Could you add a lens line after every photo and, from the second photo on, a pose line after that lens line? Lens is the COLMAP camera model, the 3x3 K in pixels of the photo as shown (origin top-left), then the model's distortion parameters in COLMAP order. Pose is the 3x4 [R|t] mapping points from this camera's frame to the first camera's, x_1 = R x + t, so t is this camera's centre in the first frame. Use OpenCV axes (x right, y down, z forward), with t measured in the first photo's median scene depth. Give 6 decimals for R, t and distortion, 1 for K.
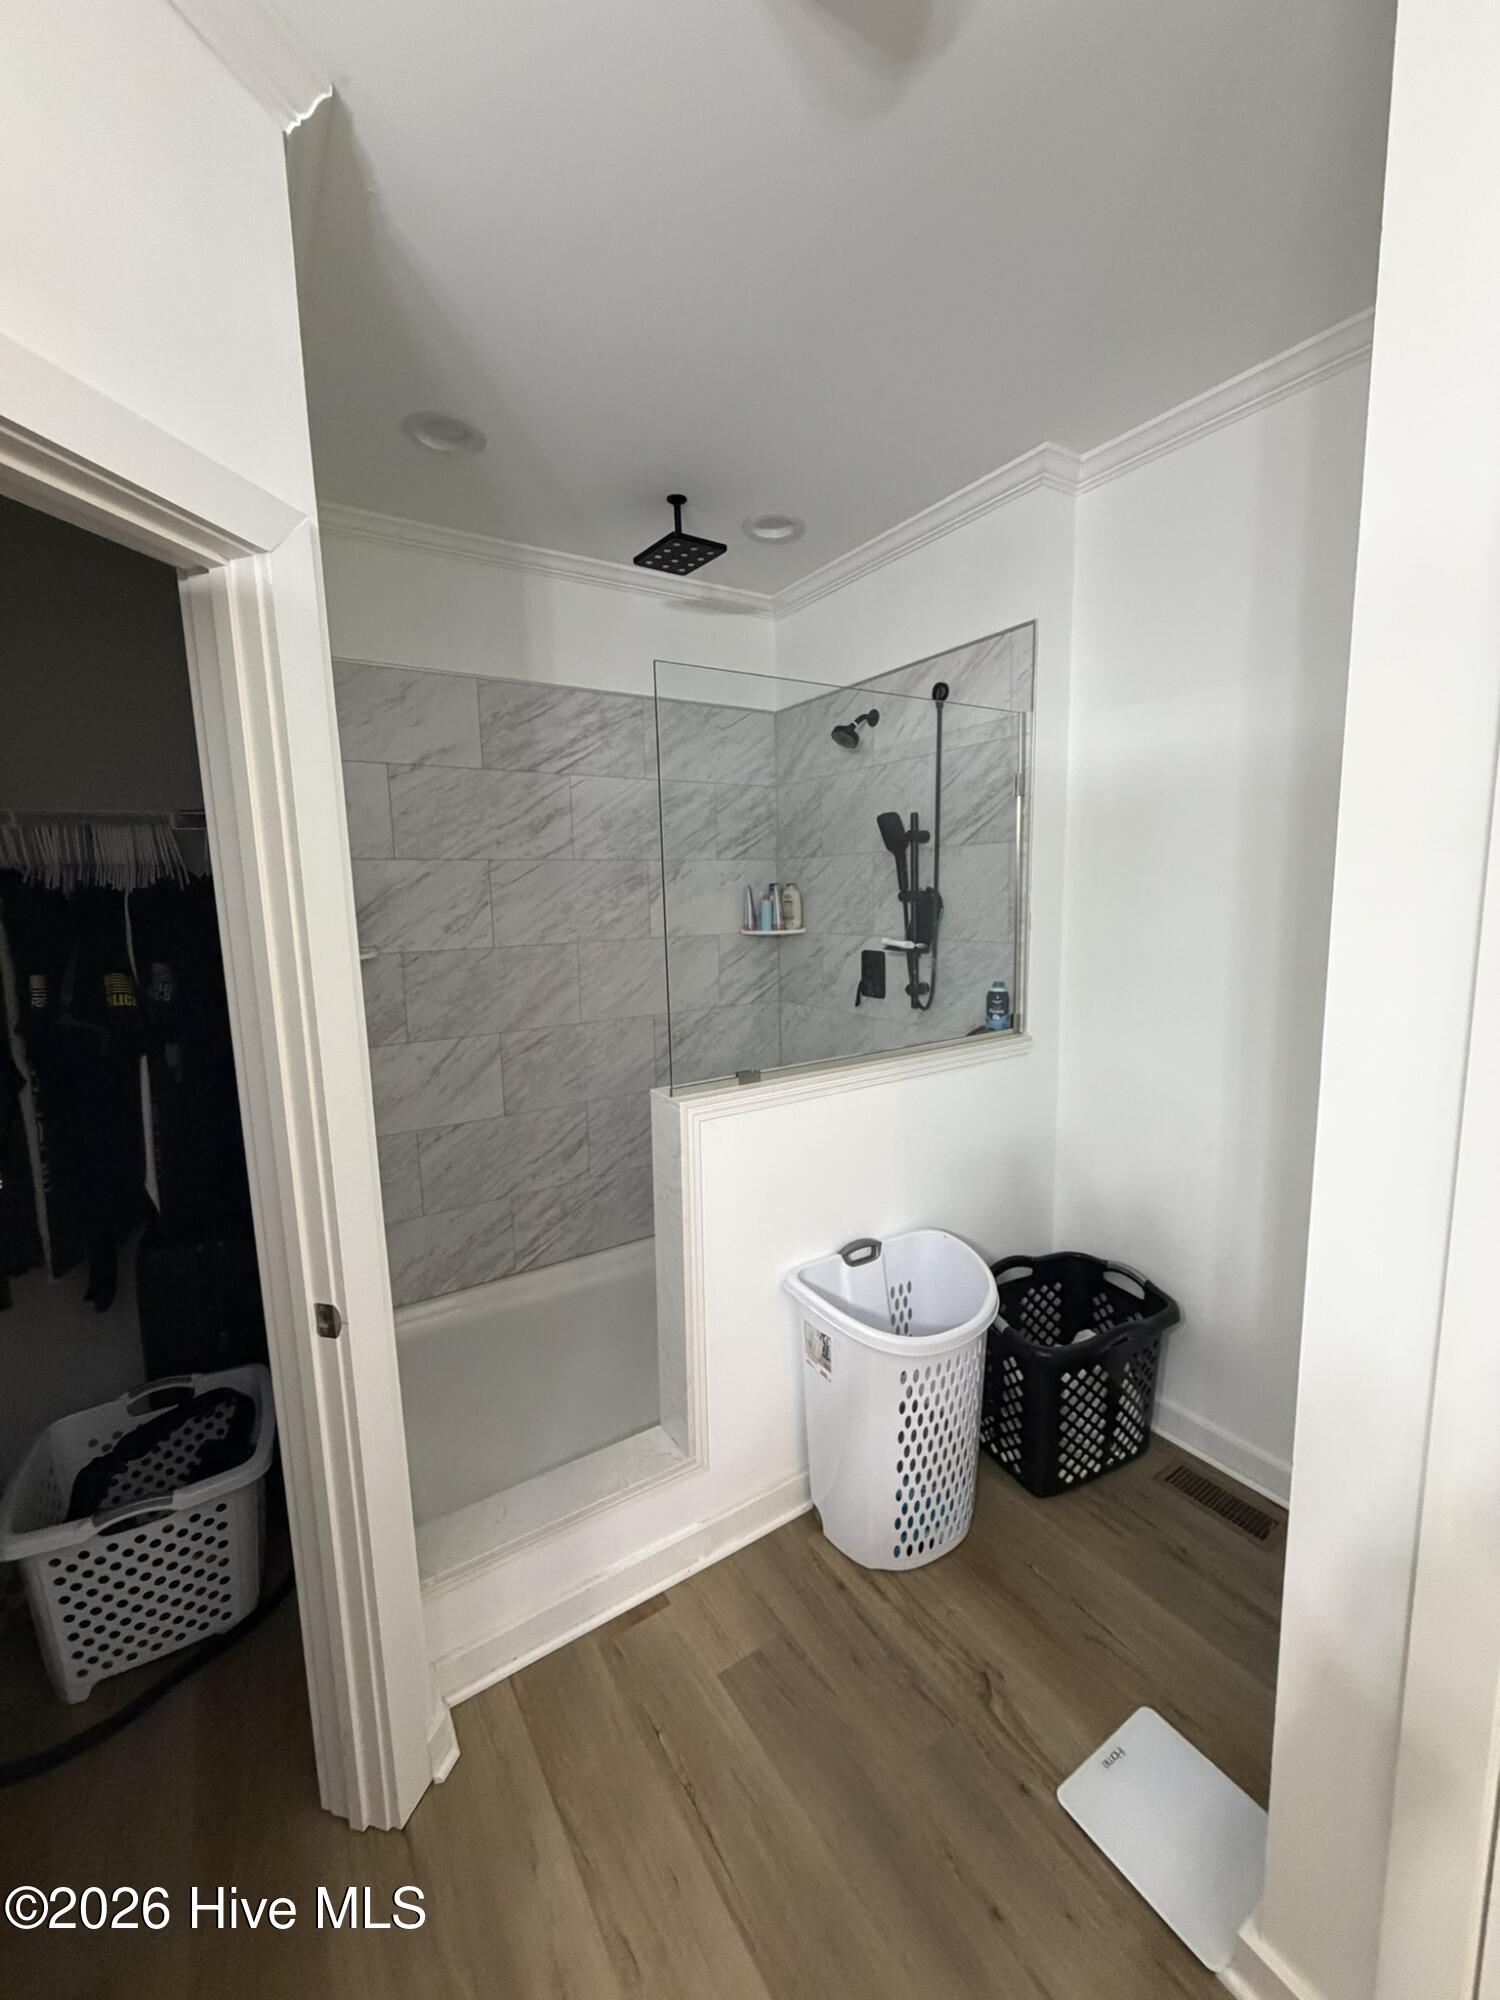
lens RADIAL K [[794.9, 0, 751.3], [0, 794.9, 990.2], [0, 0, 1]] dist [-0.000502, 0.000319]
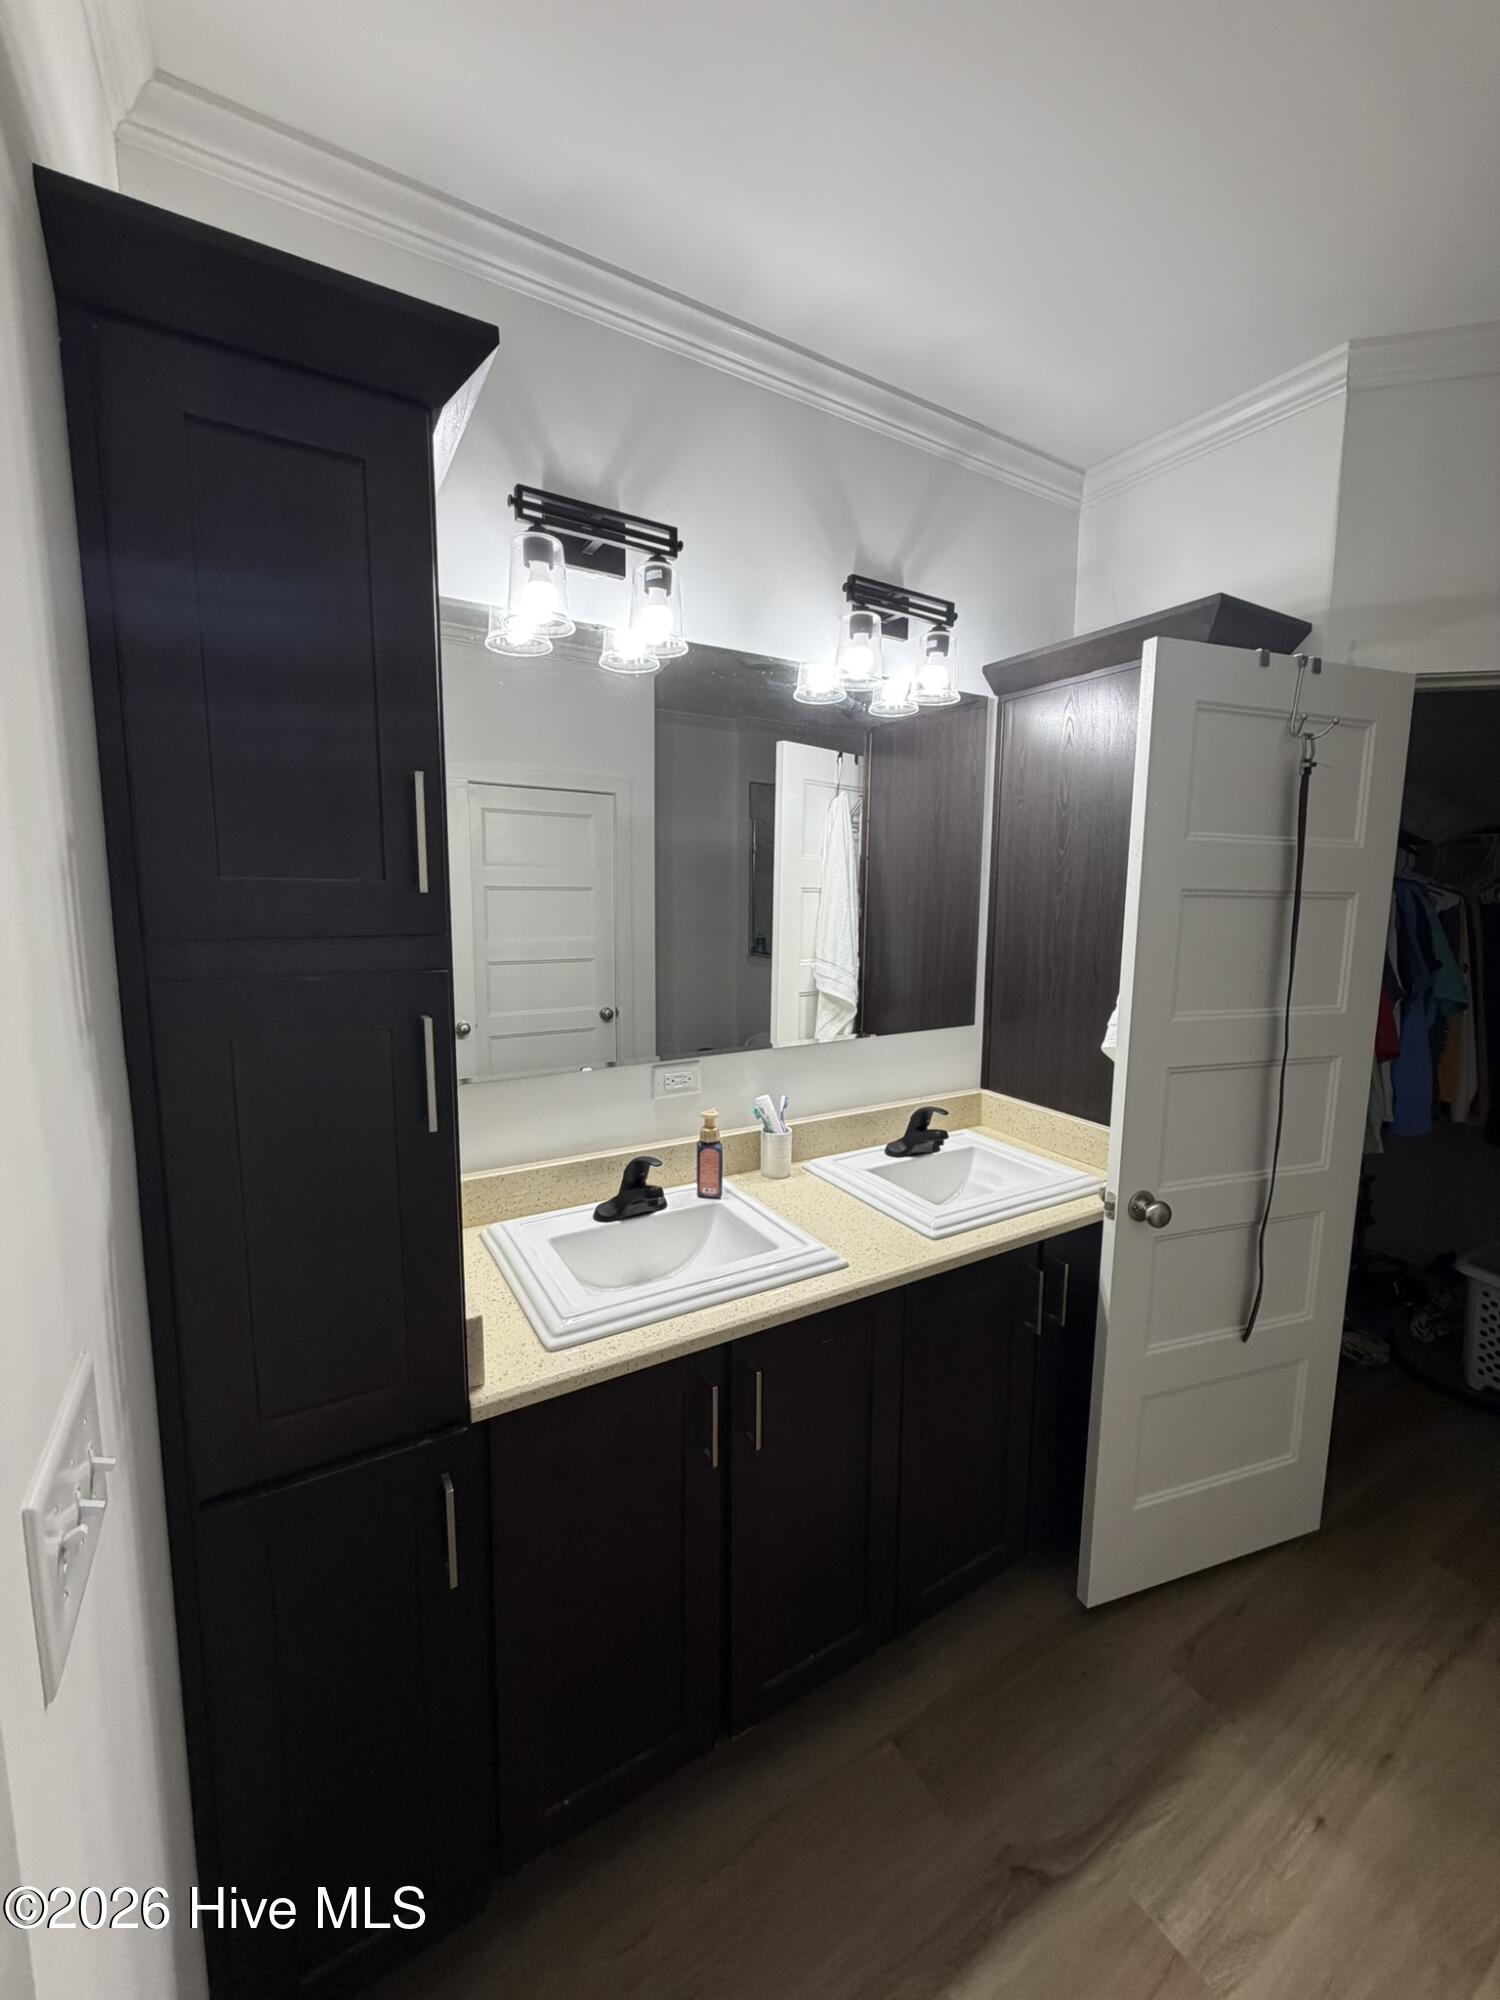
lens RADIAL K [[794.9, 0, 750.9], [0, 794.9, 990.7], [0, 0, 1]] dist [-0.000502, 0.000319]
pose [[-0.038279, 0.151949, -0.987647, 0.420885], [-0.148043, 0.976602, 0.155988, 0.045297], [0.988240, 0.152185, -0.014889, -0.339566]]
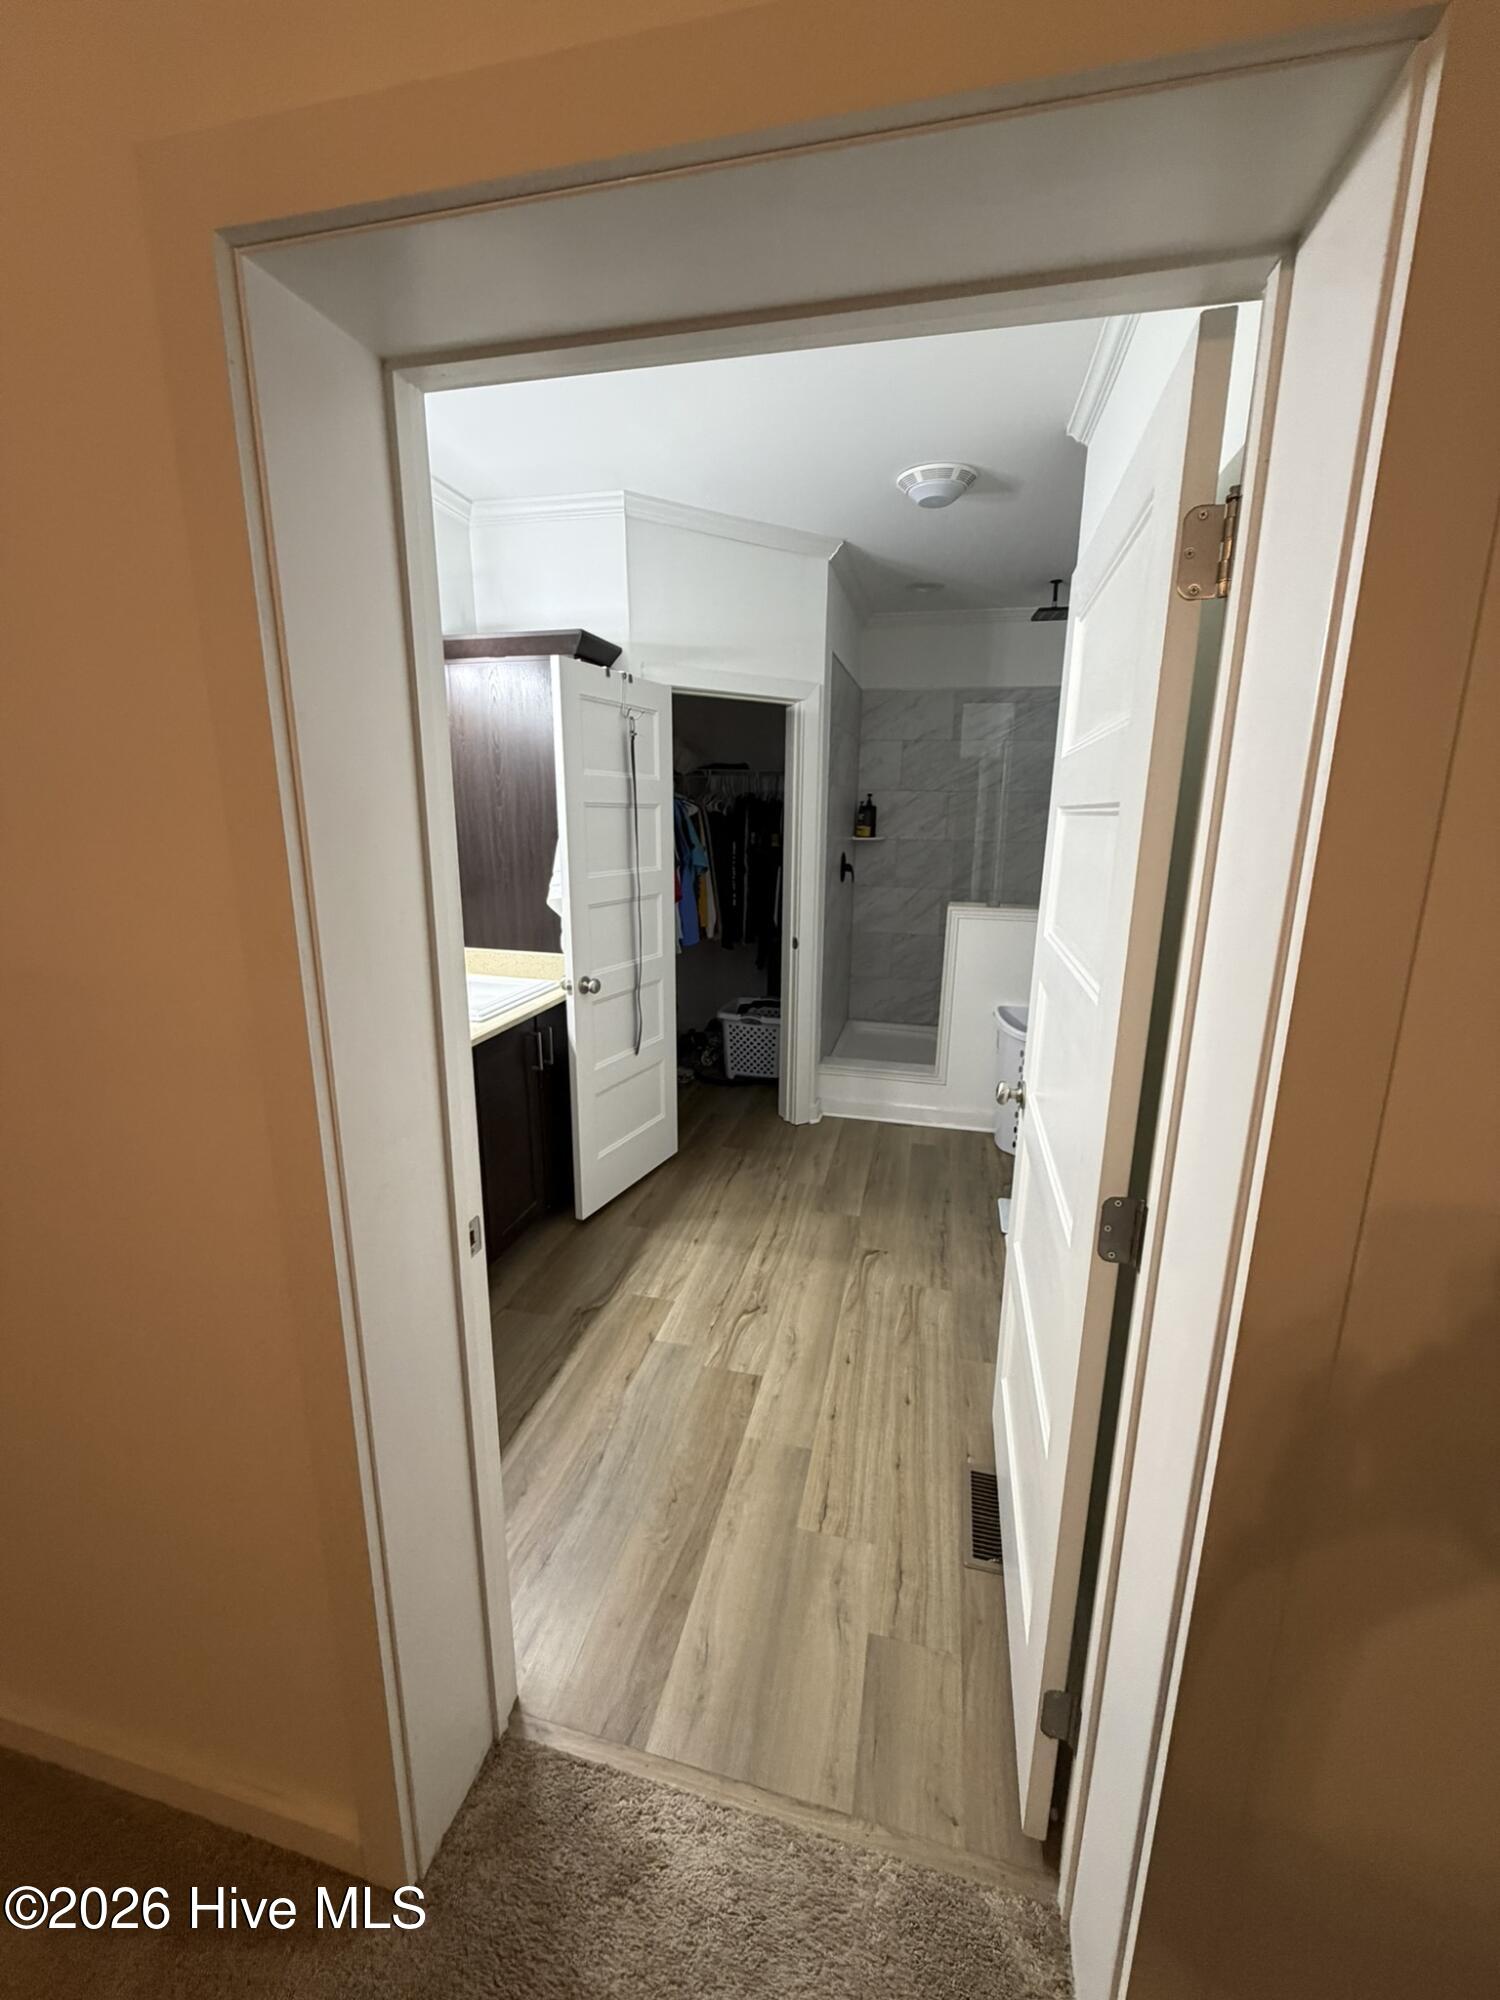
lens RADIAL K [[794.9, 0, 753.5], [0, 794.9, 991.4], [0, 0, 1]] dist [-0.000502, 0.000319]
pose [[0.690357, 0.192564, -0.697371, 0.758640], [-0.126511, 0.981207, 0.145701, 0.081062], [0.712322, -0.012361, 0.701744, -0.633204]]
